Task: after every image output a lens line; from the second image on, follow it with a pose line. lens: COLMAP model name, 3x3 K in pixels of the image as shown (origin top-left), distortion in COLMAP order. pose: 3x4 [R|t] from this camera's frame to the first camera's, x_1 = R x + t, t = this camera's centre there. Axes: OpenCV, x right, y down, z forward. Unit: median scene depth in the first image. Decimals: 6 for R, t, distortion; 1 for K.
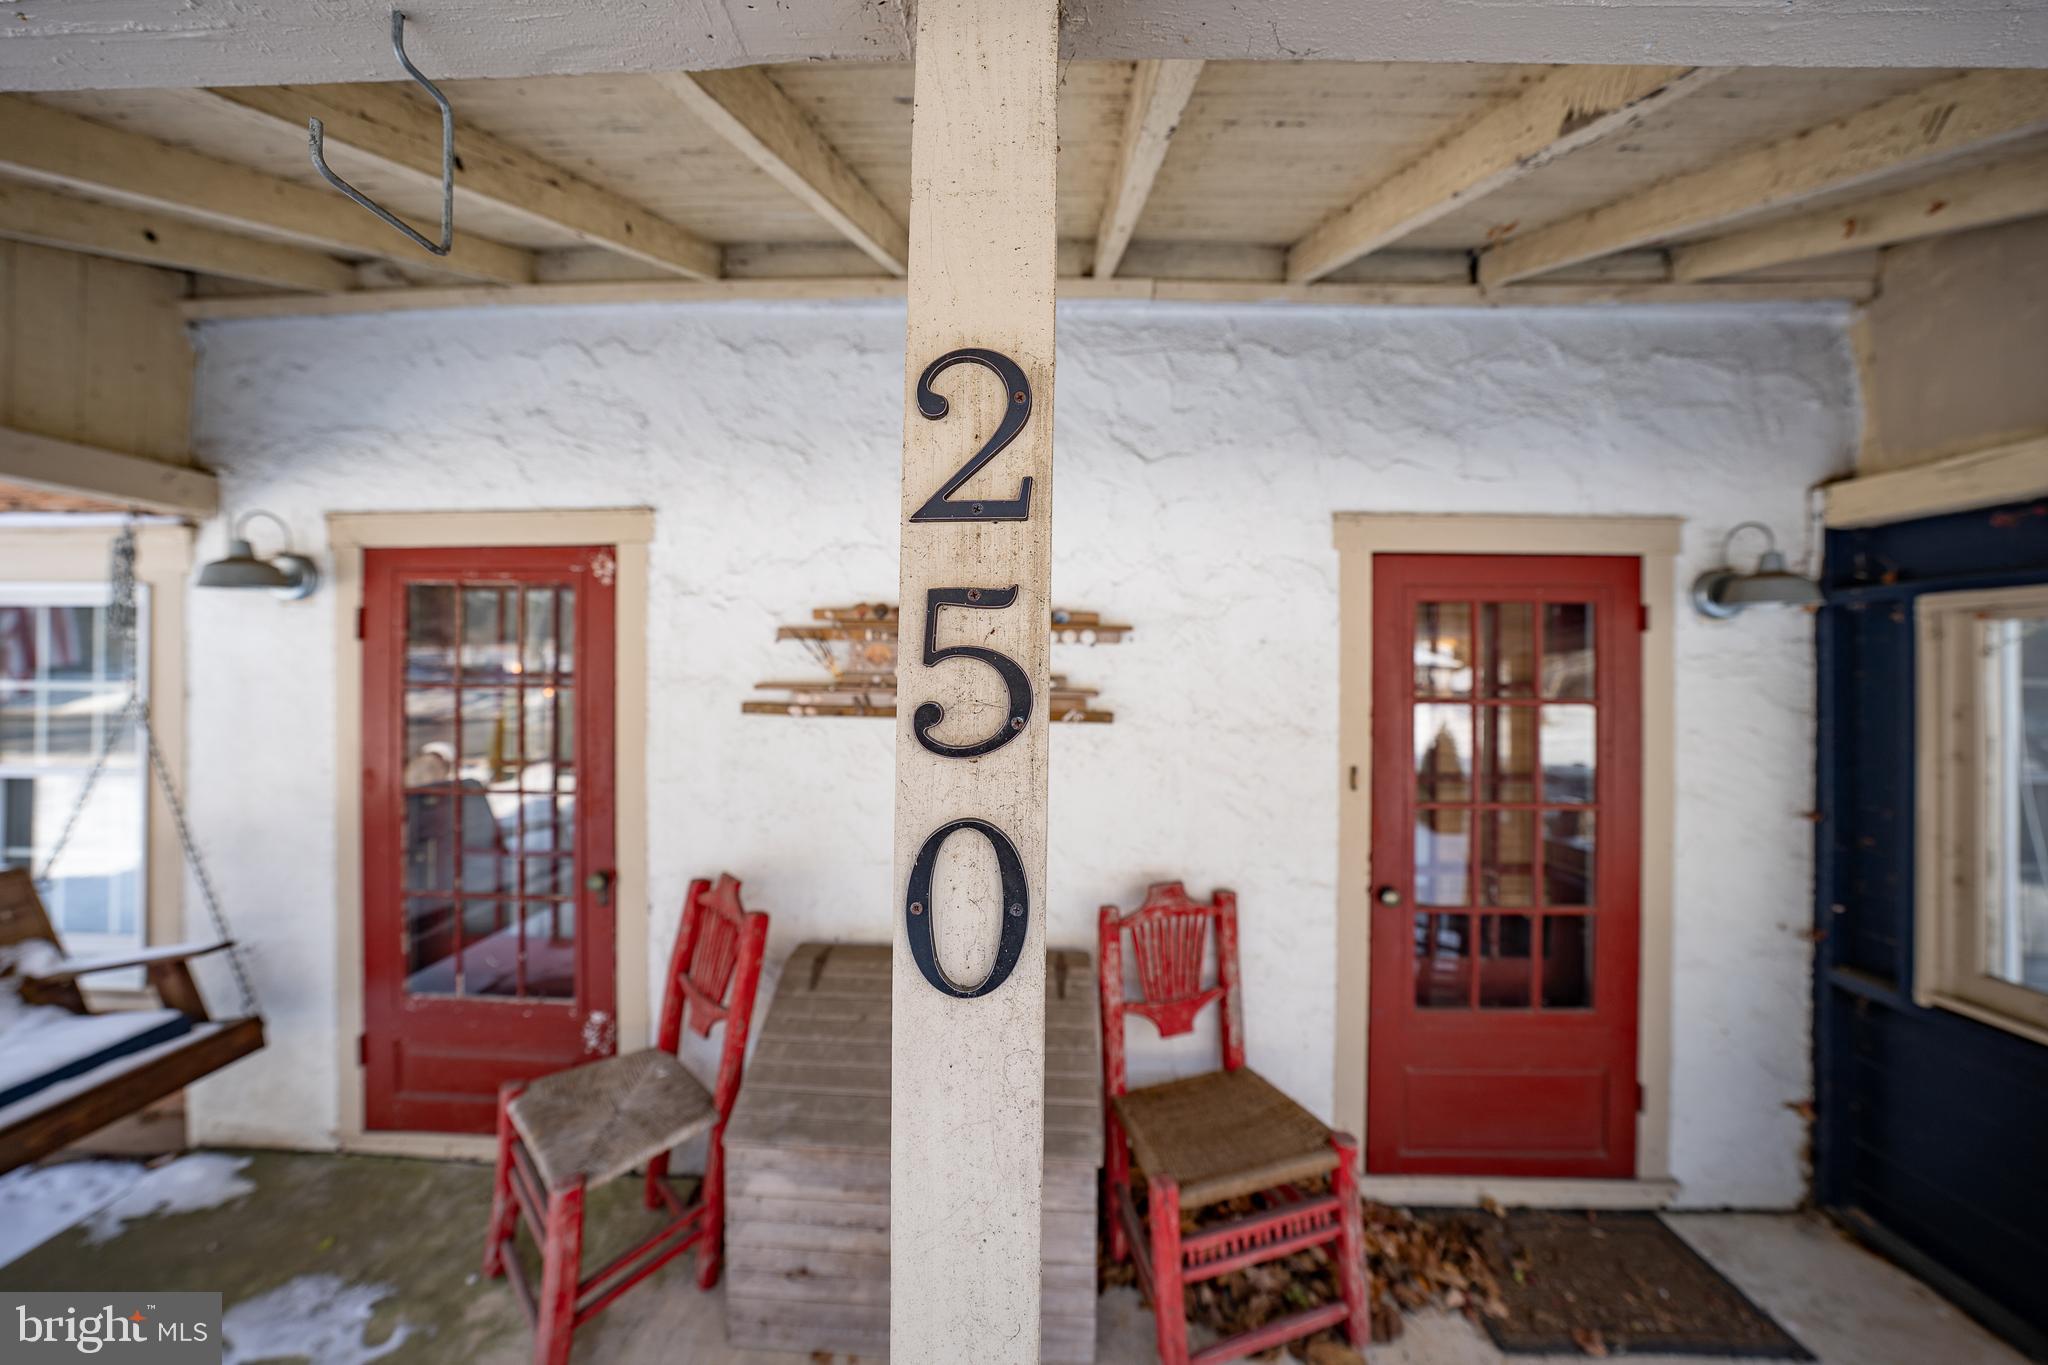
lens RADIAL K [[699.7, 0, 1021.0], [0, 699.7, 675.1], [0, 0, 1]] dist [-0.026631, 0.004706]
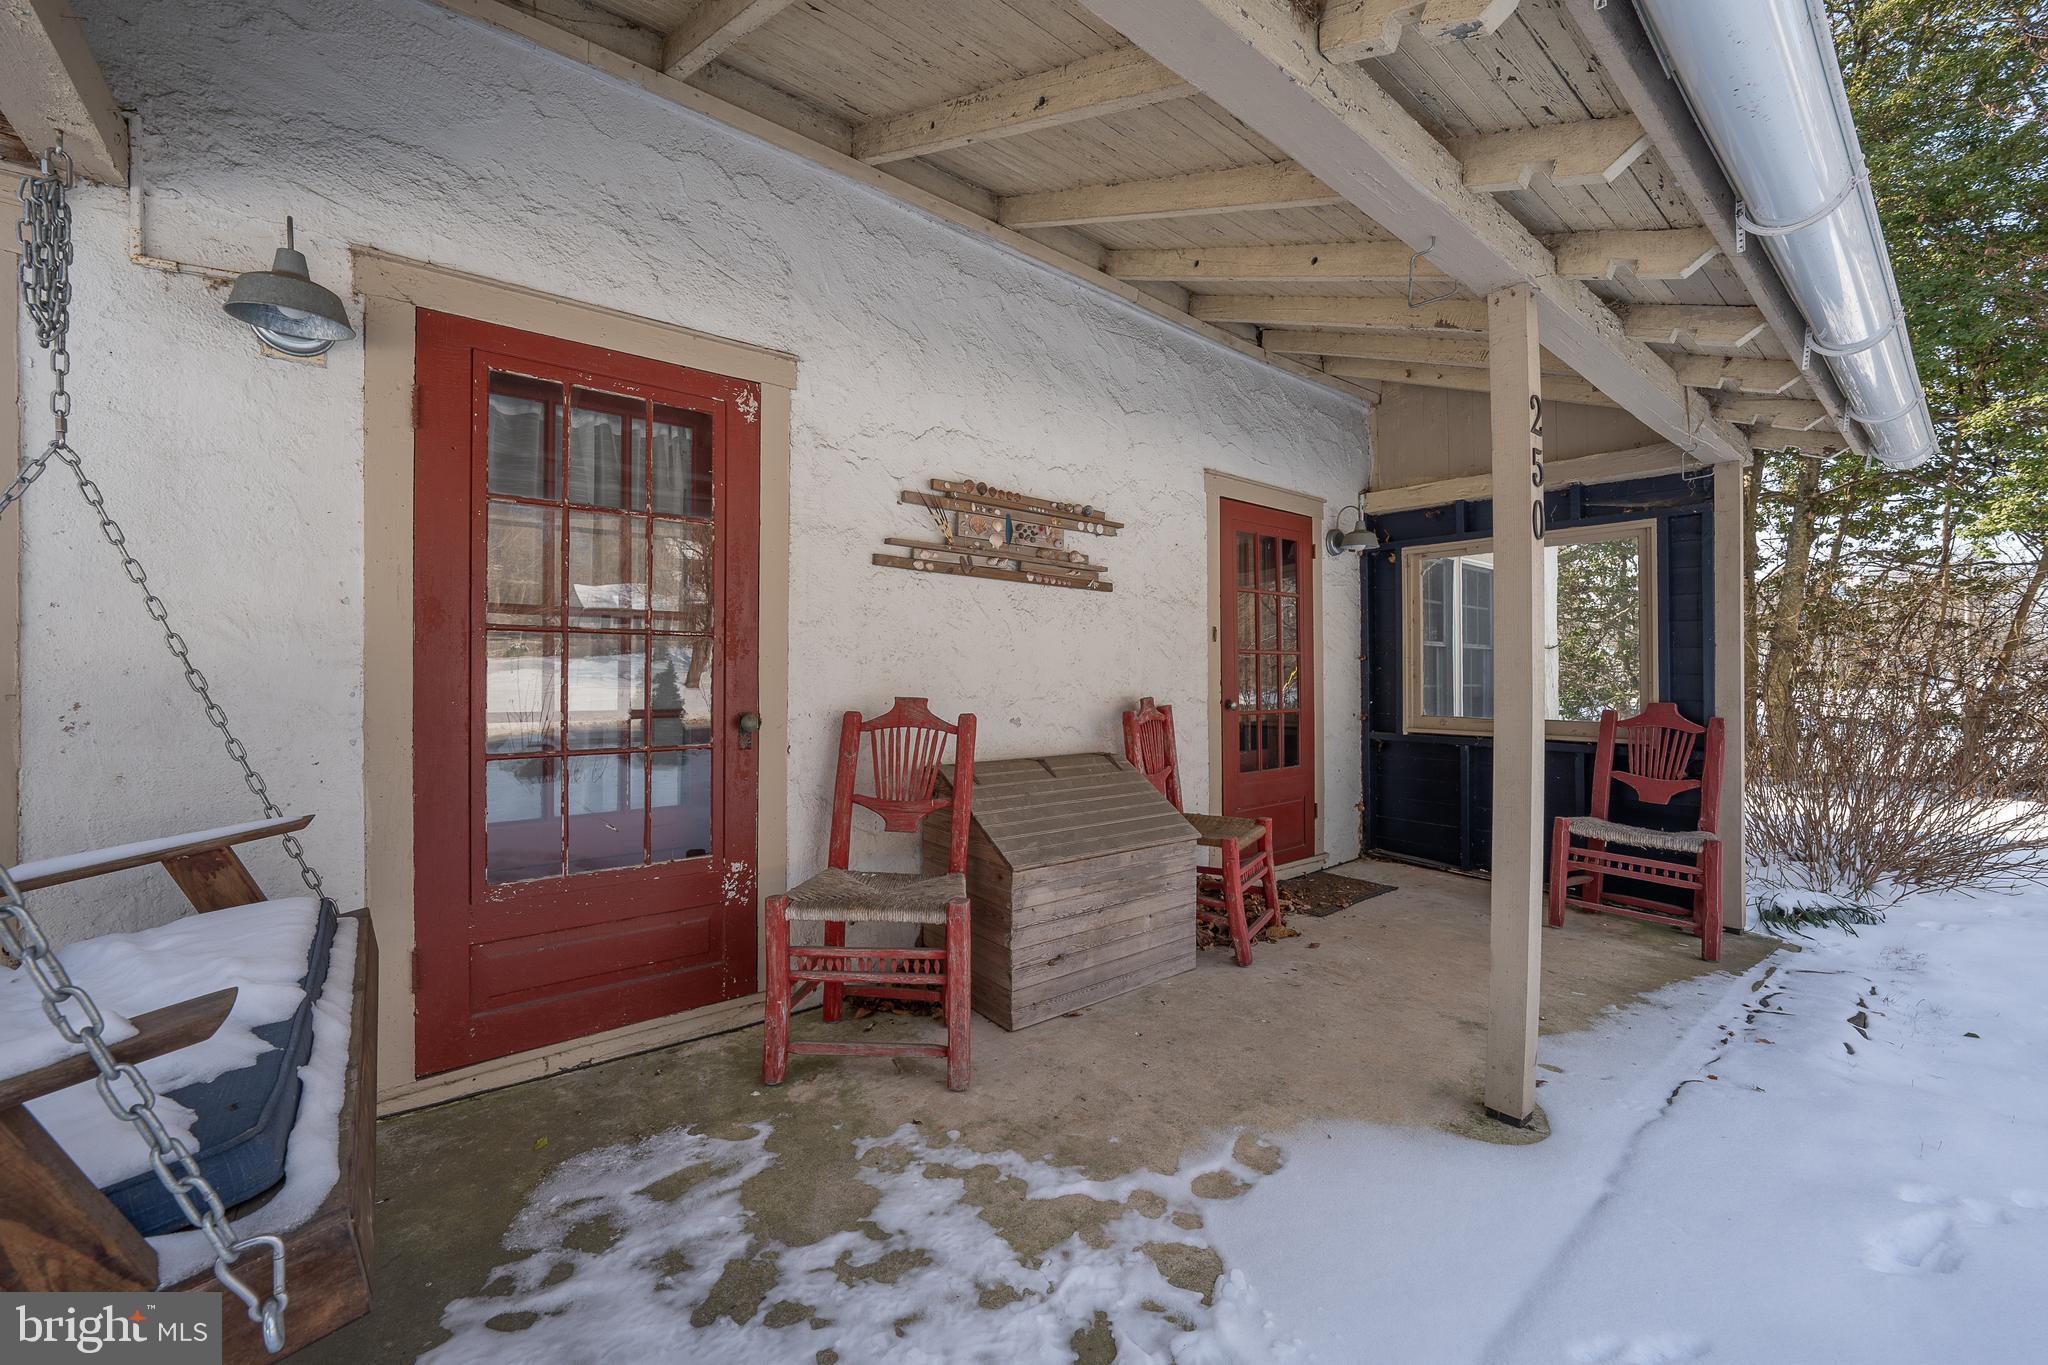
lens RADIAL K [[789.4, 0, 1040.4], [0, 789.4, 677.6], [0, 0, 1]] dist [-0.013970, 0.004484]
pose [[0.752498, -0.012918, 0.658468, -1.033935], [0.009288, 0.999916, 0.009003, 0.227497], [-0.658529, -0.000659, 0.752555, -0.115657]]
